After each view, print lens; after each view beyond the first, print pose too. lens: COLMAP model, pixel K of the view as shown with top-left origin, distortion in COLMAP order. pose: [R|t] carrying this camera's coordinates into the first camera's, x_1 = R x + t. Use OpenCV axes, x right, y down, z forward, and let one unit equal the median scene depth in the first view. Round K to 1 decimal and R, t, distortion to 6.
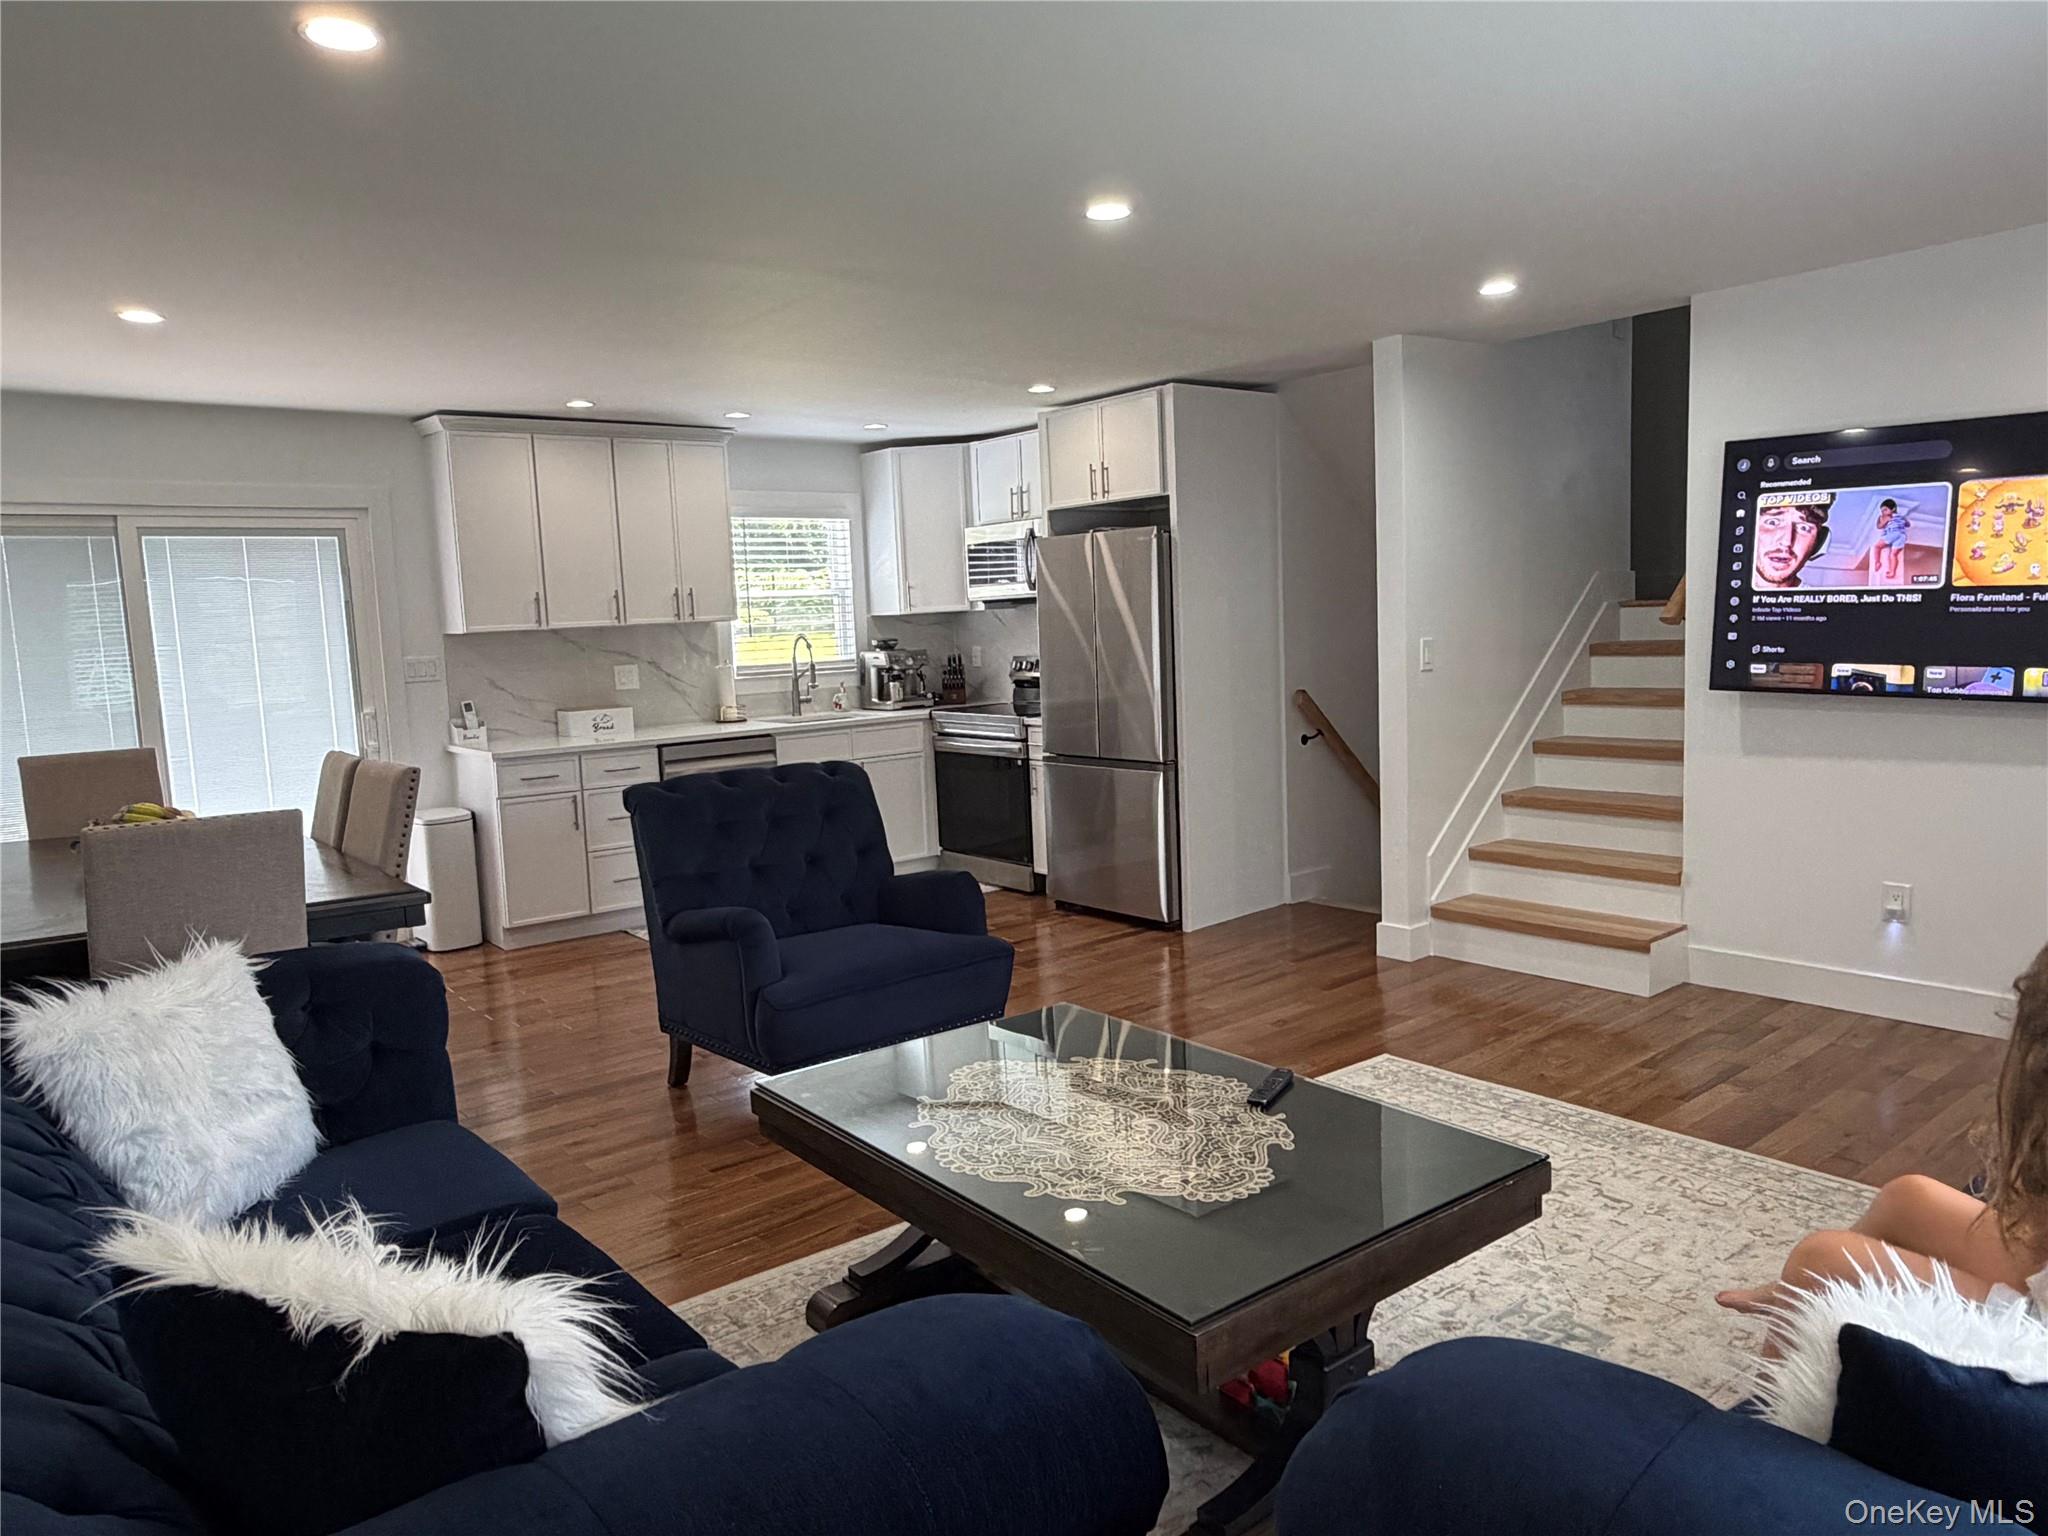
lens RADIAL K [[1373.3, 0, 1019.4], [0, 1373.3, 770.3], [0, 0, 1]] dist [0.009735, -0.000734]
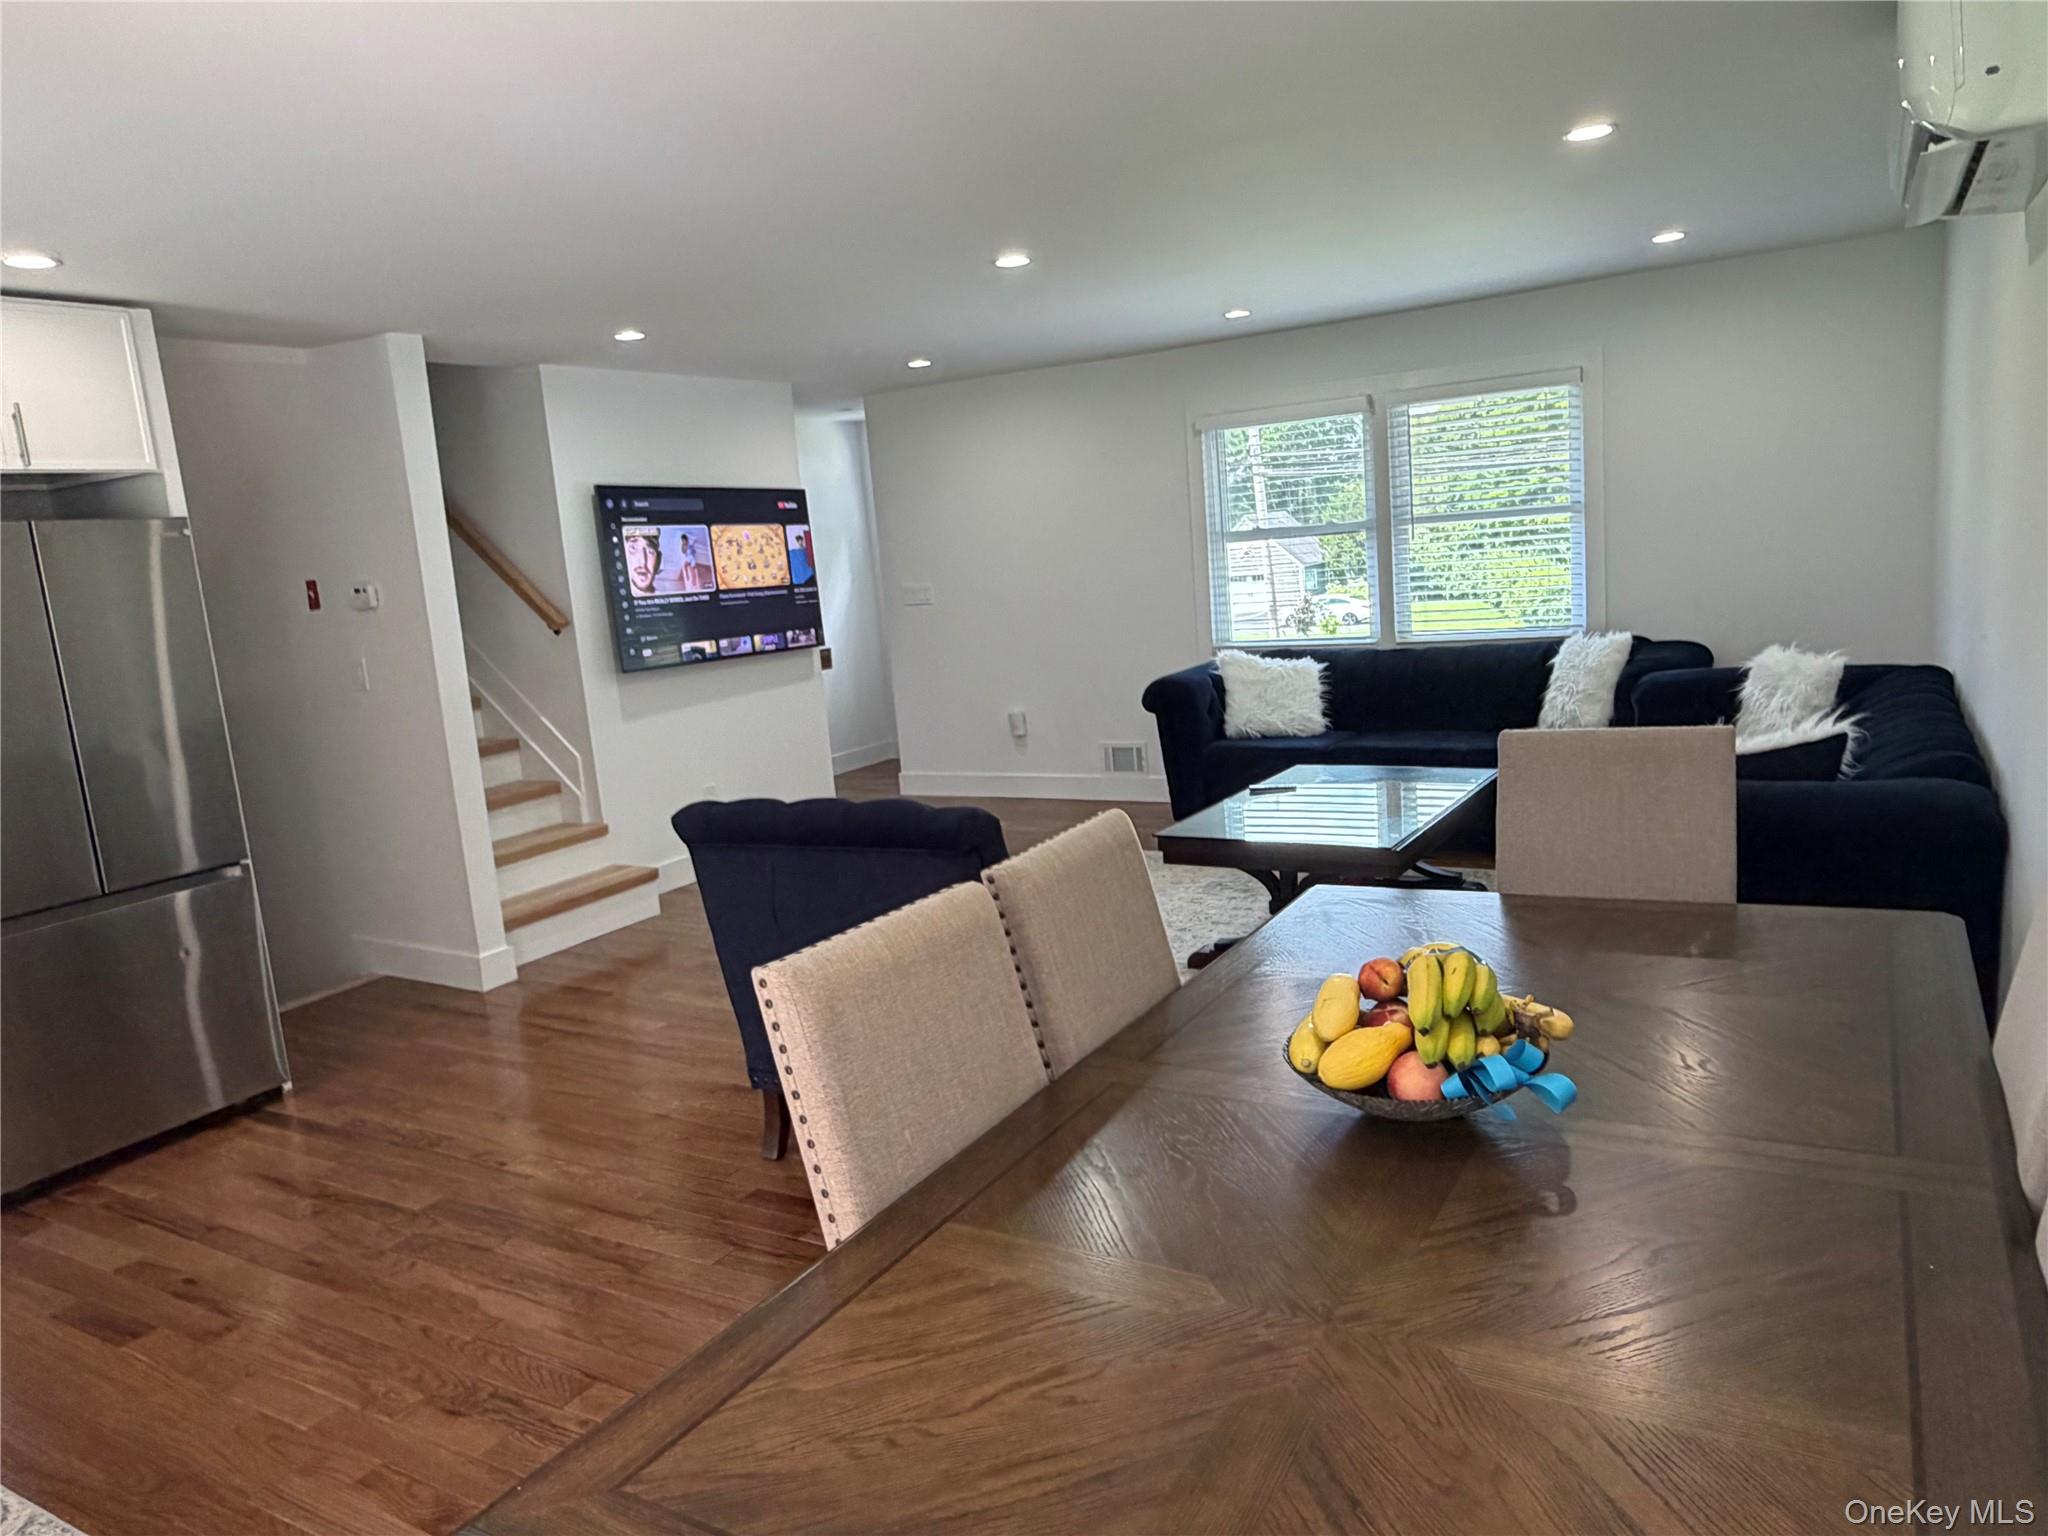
lens RADIAL K [[1373.3, 0, 1023.7], [0, 1373.3, 767.9], [0, 0, 1]] dist [0.009735, -0.000734]
pose [[-0.345059, -0.086233, 0.934611, -0.889776], [0.202522, 0.965473, 0.163852, -0.112468], [-0.916471, 0.245818, -0.315680, 1.126428]]
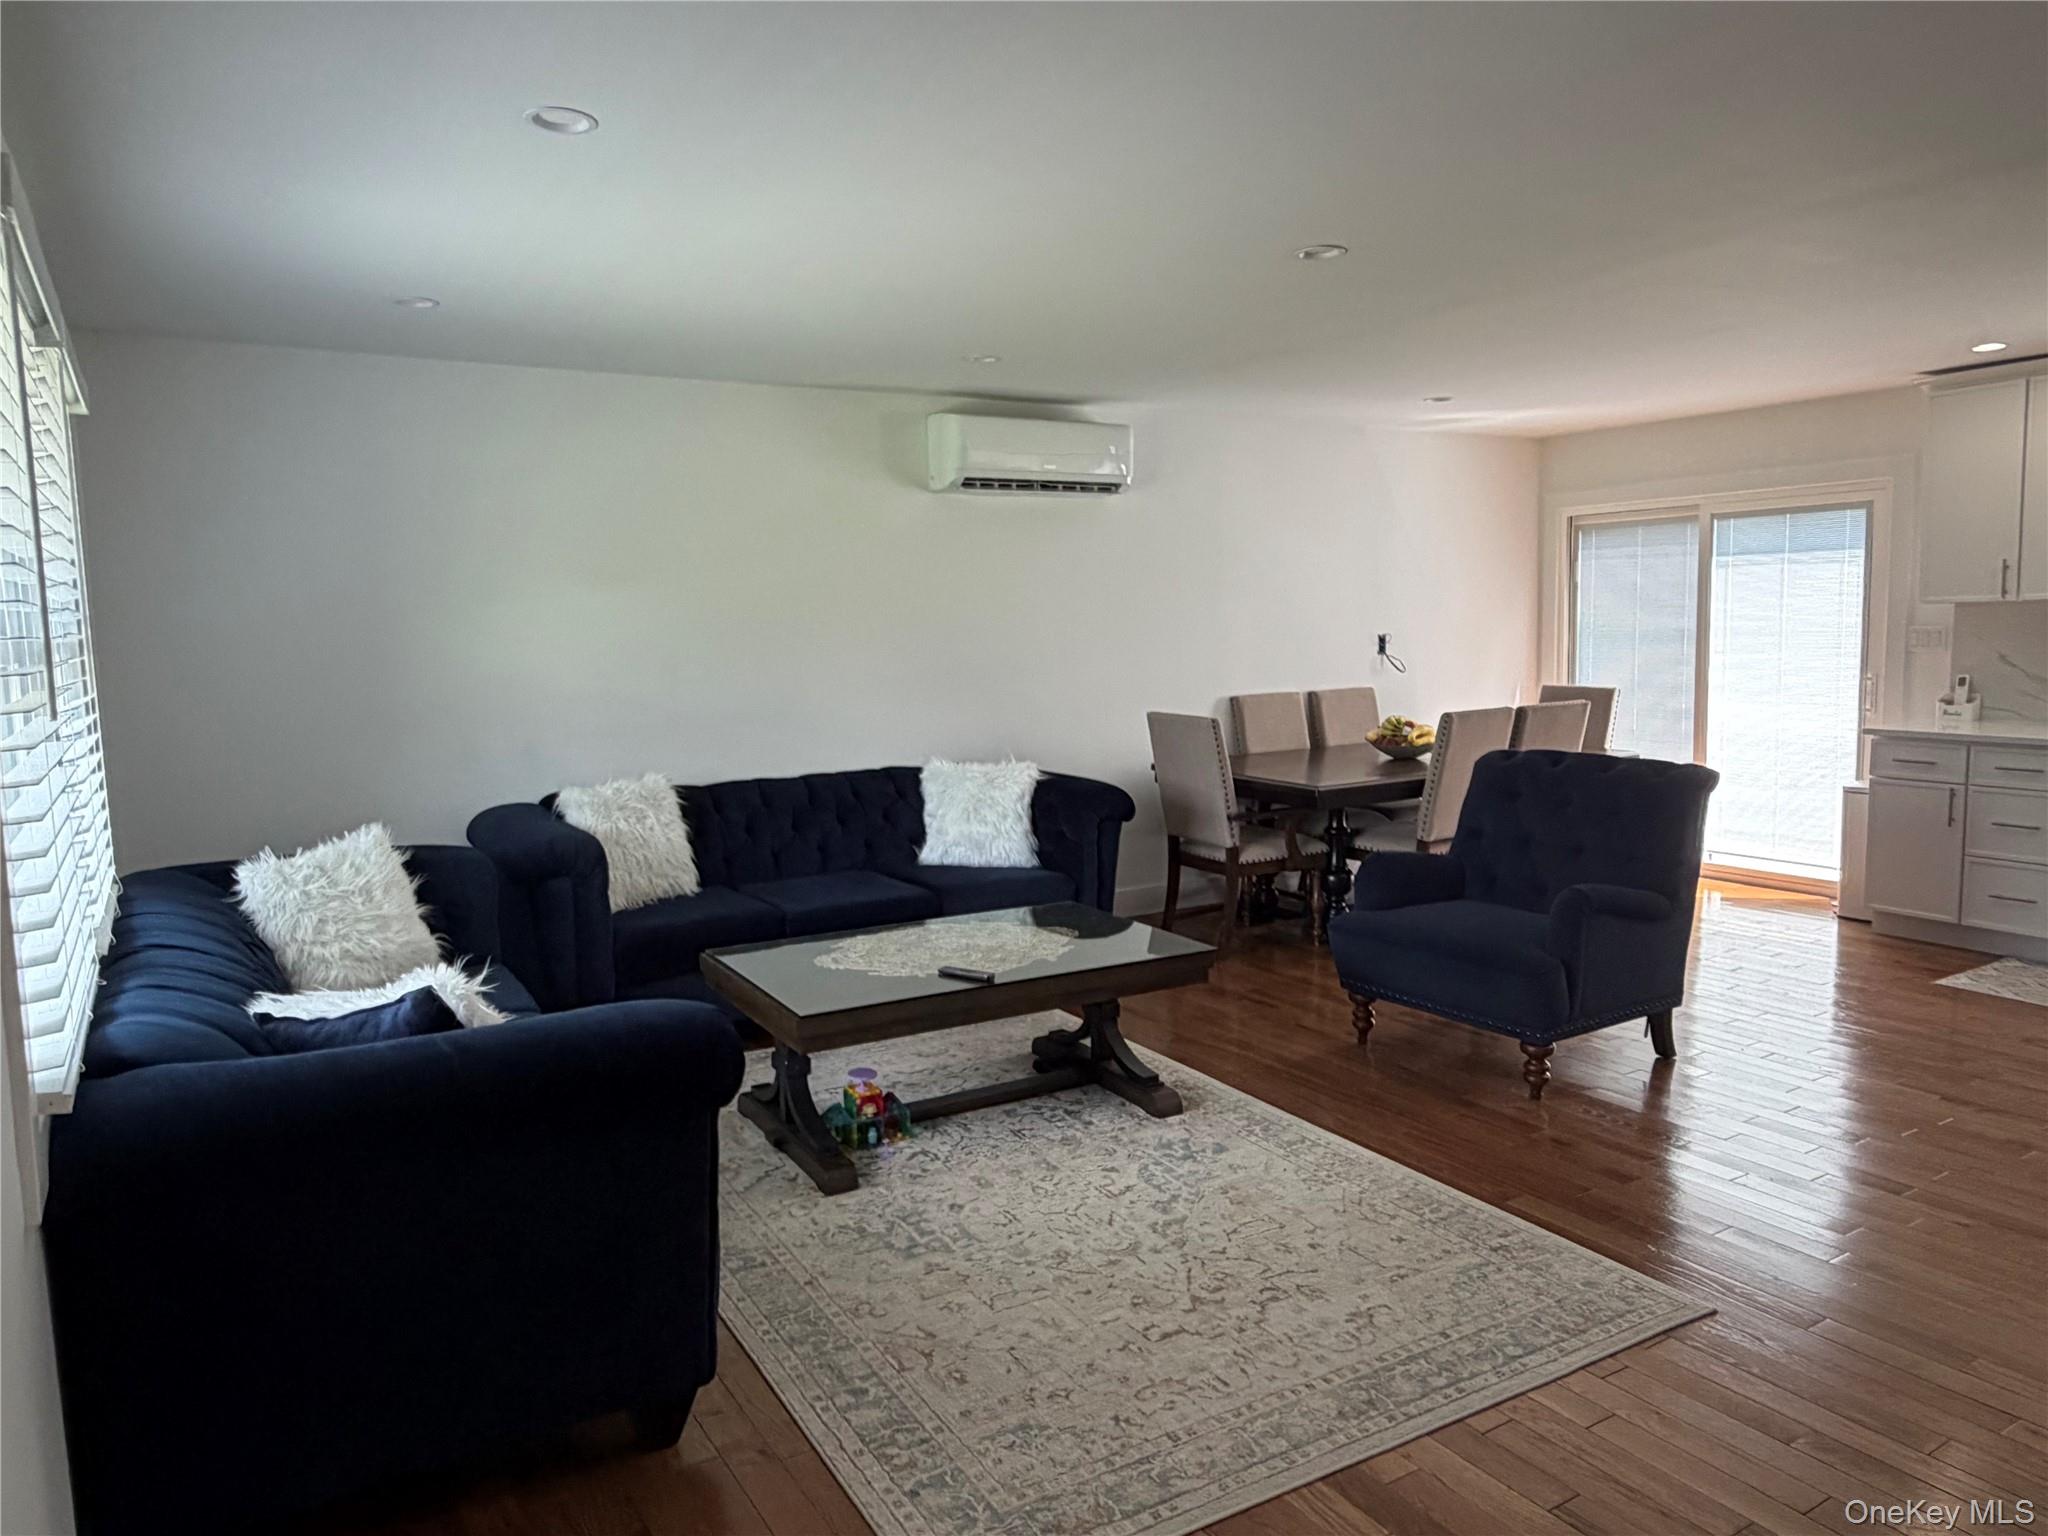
lens RADIAL K [[1373.3, 0, 1017.3], [0, 1373.3, 766.7], [0, 0, 1]] dist [0.009735, -0.000734]
pose [[-0.136236, 0.146164, -0.979835, 0.852701], [-0.082622, 0.983934, 0.158263, -0.116674], [0.987225, 0.102517, -0.121971, 0.668550]]
